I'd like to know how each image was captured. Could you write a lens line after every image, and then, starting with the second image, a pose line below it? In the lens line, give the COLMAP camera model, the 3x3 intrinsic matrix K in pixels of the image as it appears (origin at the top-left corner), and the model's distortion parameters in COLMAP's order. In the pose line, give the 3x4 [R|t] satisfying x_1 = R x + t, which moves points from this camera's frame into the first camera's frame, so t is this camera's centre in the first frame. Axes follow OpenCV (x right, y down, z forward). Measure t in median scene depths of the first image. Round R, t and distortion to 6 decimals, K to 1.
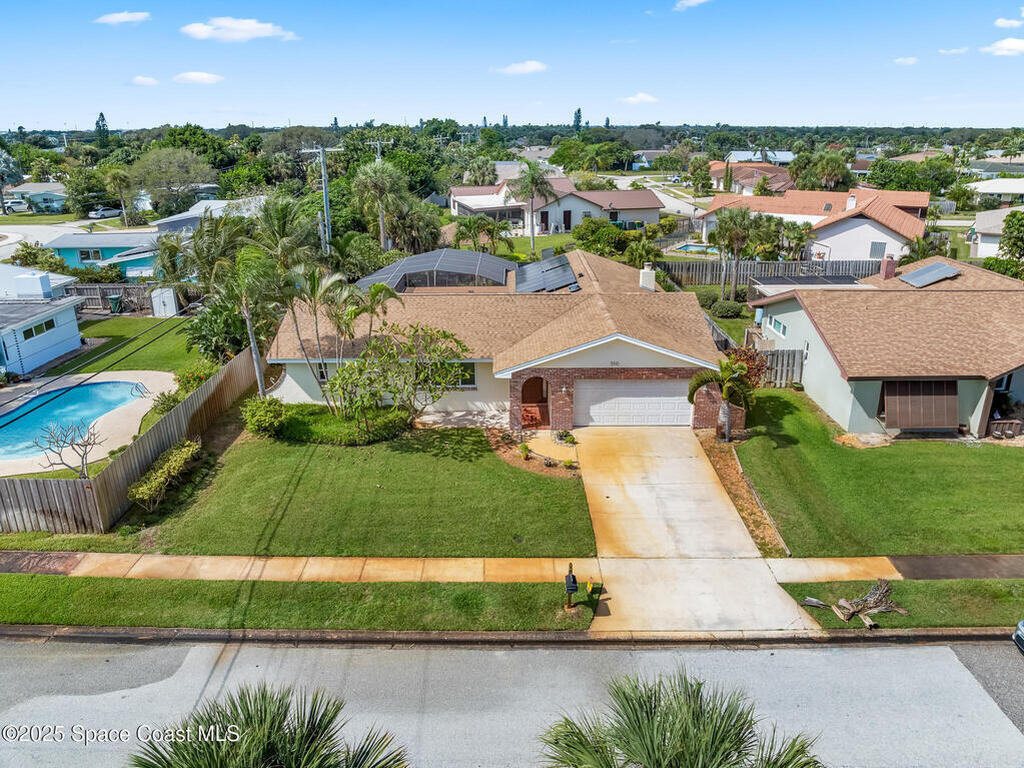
lens RADIAL K [[716.4, 0, 517.5], [0, 716.4, 381.0], [0, 0, 1]] dist [-0.028937, -0.004435]
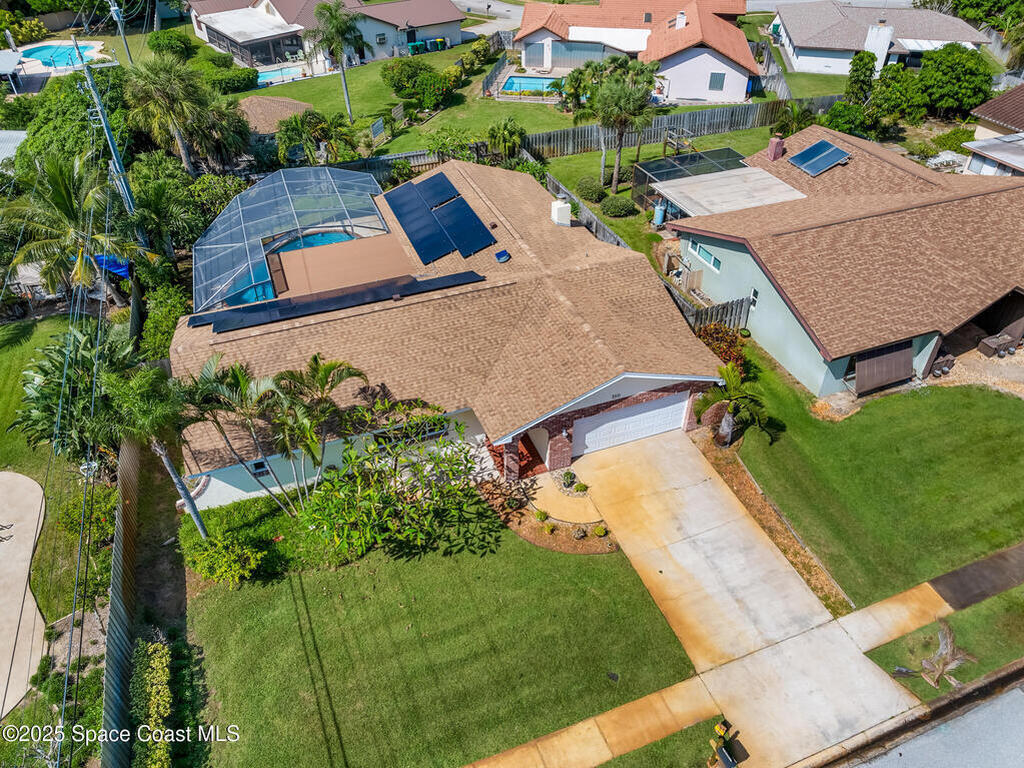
lens RADIAL K [[716.4, 0, 517.5], [0, 716.4, 381.0], [0, 0, 1]] dist [-0.028937, -0.004435]
pose [[0.934879, -0.219117, 0.279264, -0.248299], [0.117770, 0.933639, 0.338302, -0.397157], [-0.334860, -0.283383, 0.898645, 0.272132]]
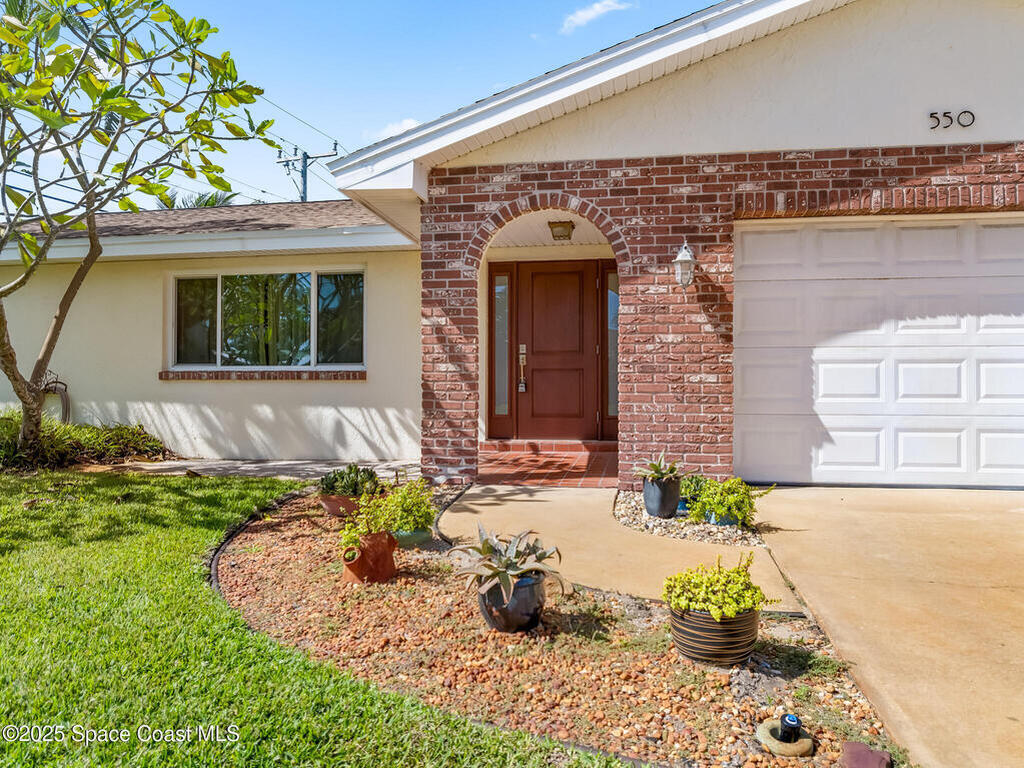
lens RADIAL K [[720.4, 0, 516.2], [0, 720.4, 382.8], [0, 0, 1]] dist [-0.037787, -0.005403]
pose [[0.981920, 0.003886, -0.189254, 0.064335], [-0.067984, 0.940323, -0.333422, 0.124198], [0.176665, 0.340260, 0.923587, 0.920454]]
